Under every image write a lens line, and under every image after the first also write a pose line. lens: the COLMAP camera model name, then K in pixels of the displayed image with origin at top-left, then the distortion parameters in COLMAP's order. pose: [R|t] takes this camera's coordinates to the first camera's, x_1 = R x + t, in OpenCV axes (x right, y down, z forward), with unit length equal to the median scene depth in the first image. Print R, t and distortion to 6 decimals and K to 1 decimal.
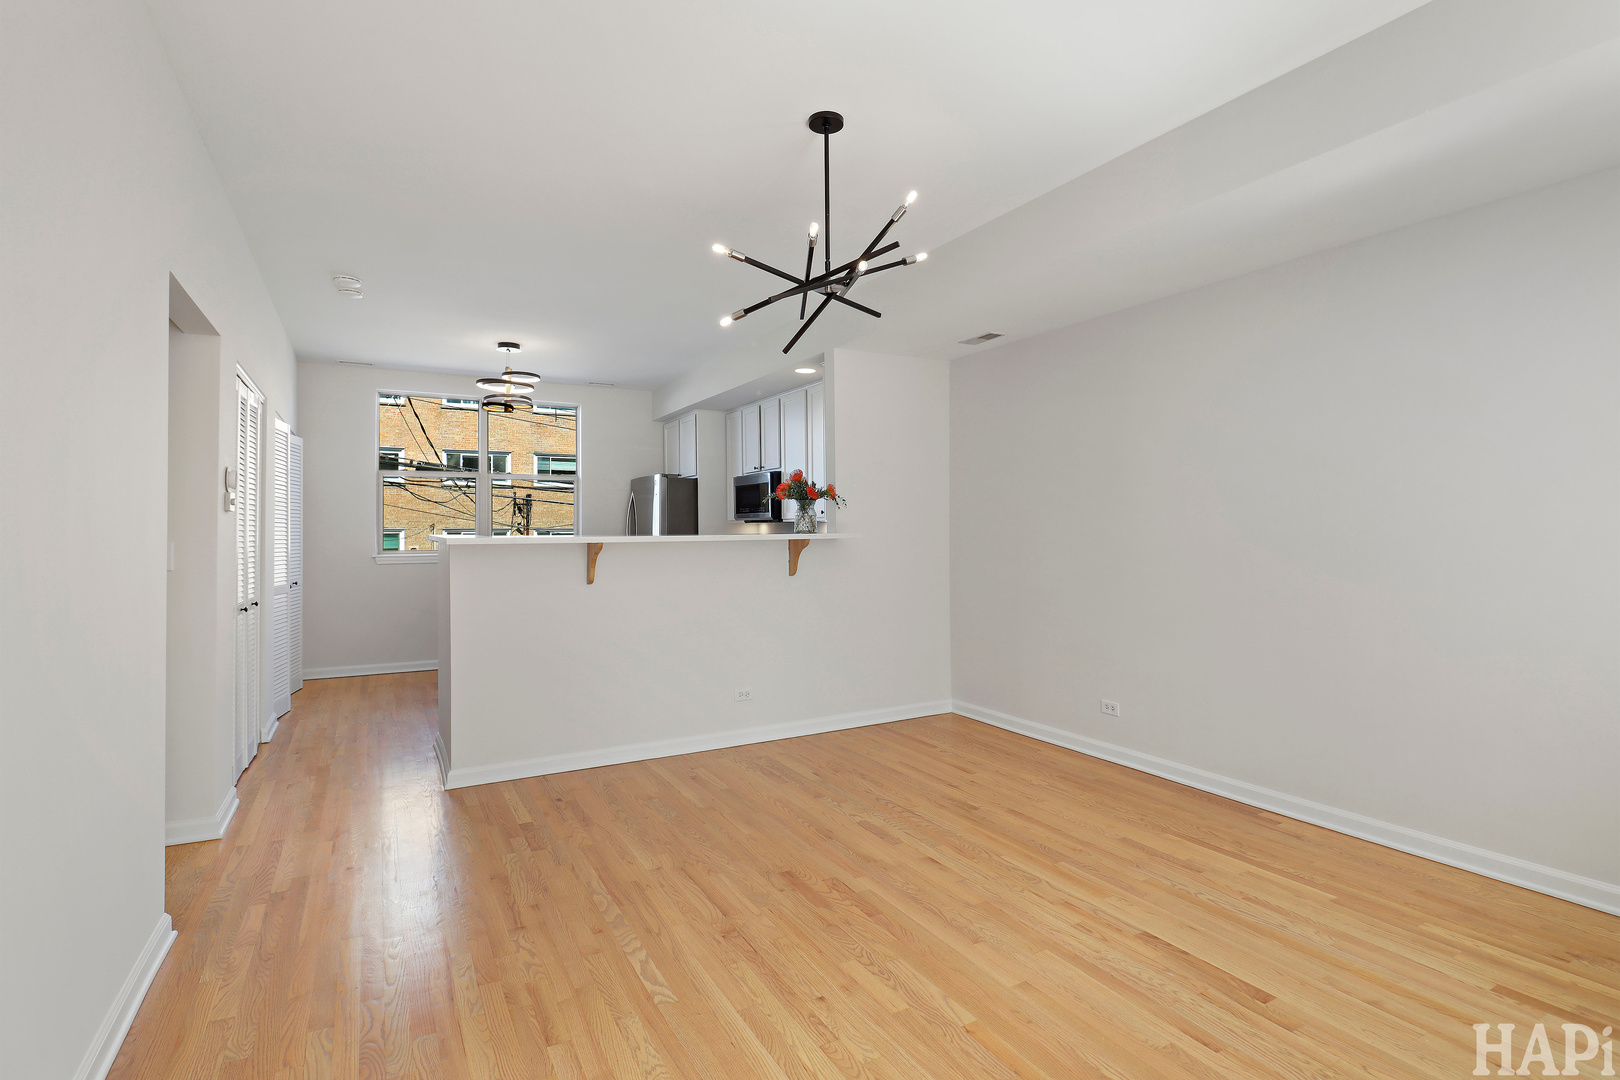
lens RADIAL K [[795.0, 0, 809.5], [0, 795.0, 503.2], [0, 0, 1]] dist [0.002999, -0.016727]
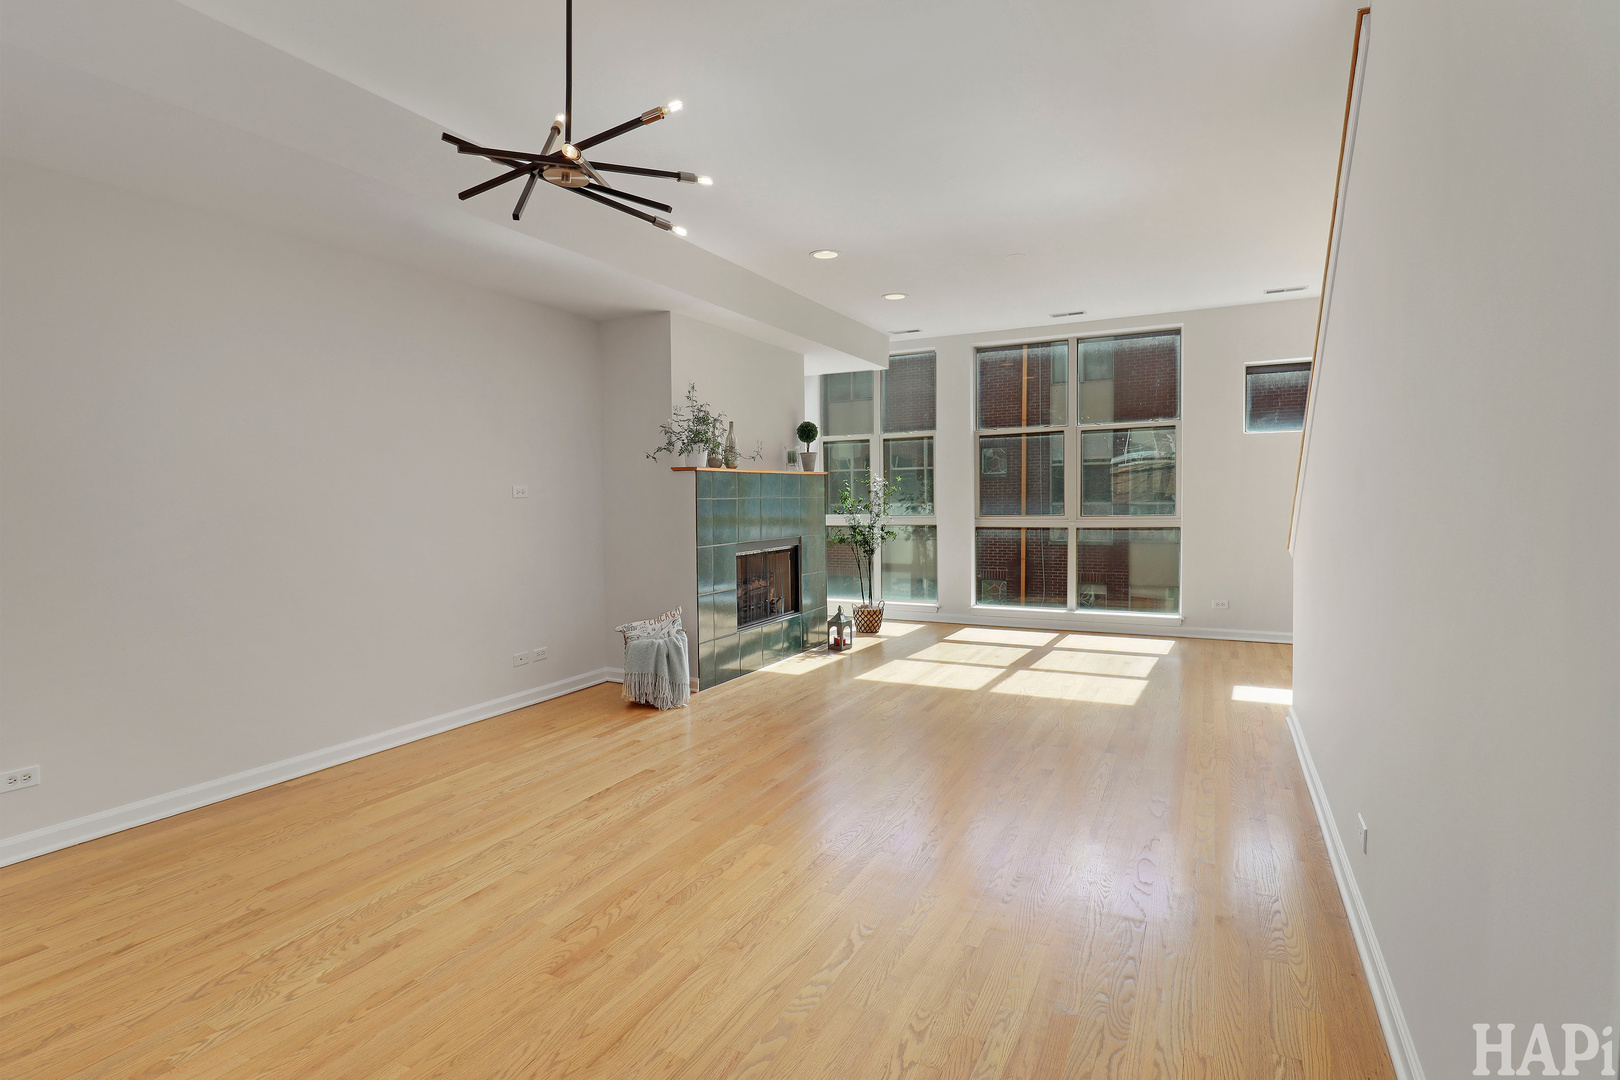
lens RADIAL K [[795.0, 0, 809.5], [0, 795.0, 503.2], [0, 0, 1]] dist [0.002999, -0.016727]
pose [[-0.561564, 0.005332, 0.827416, -0.442907], [-0.010420, 0.999854, -0.013515, 0.029757], [-0.827368, -0.016212, -0.561427, 0.719775]]
